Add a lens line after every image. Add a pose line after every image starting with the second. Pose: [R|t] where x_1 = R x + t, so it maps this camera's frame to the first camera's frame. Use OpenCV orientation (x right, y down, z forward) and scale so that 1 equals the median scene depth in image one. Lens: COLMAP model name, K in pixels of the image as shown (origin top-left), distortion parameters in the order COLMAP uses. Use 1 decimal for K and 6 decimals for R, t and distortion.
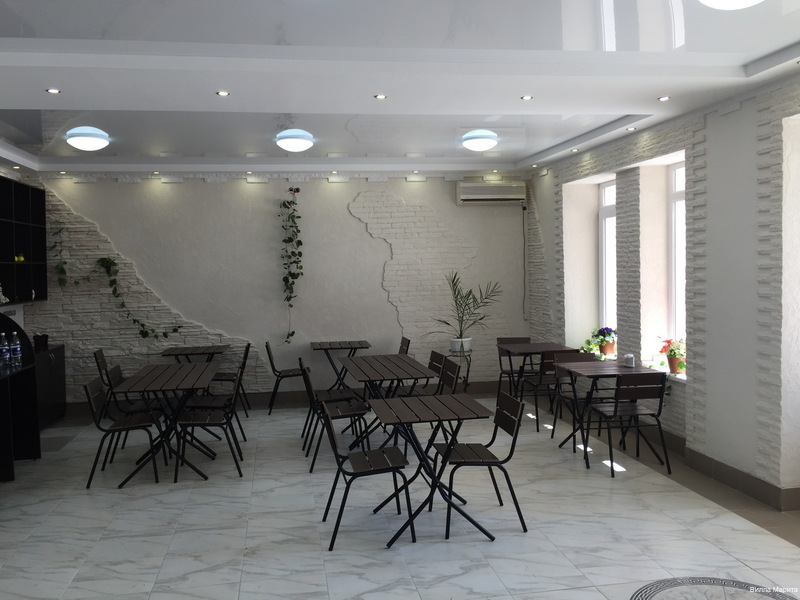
lens RADIAL K [[684.7, 0, 400.0], [0, 684.7, 300.0], [0, 0, 1]] dist [0.051289, -0.013622]
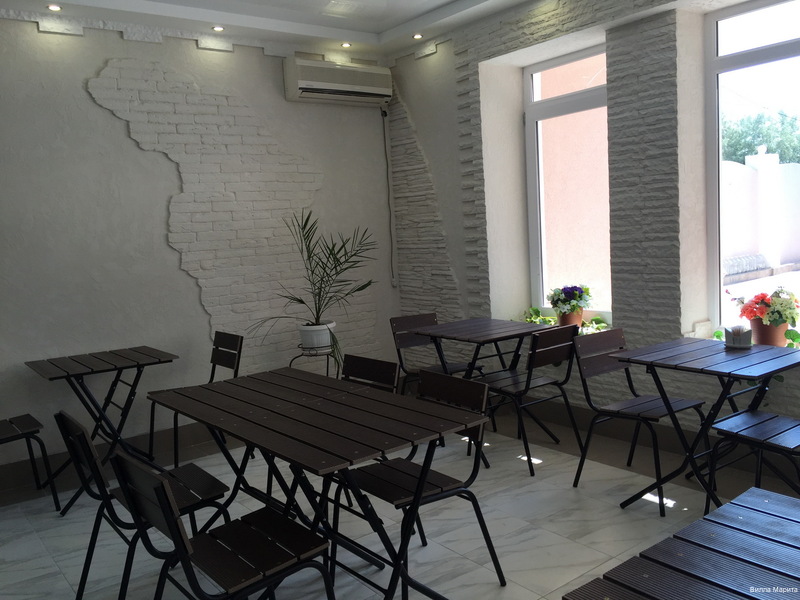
lens RADIAL K [[684.7, 0, 400.0], [0, 684.7, 300.0], [0, 0, 1]] dist [0.051289, -0.013622]
pose [[0.880792, -0.076573, 0.467271, -0.124825], [0.060502, 0.996949, 0.049327, 0.009800], [-0.469622, -0.015176, 0.882737, 0.446730]]
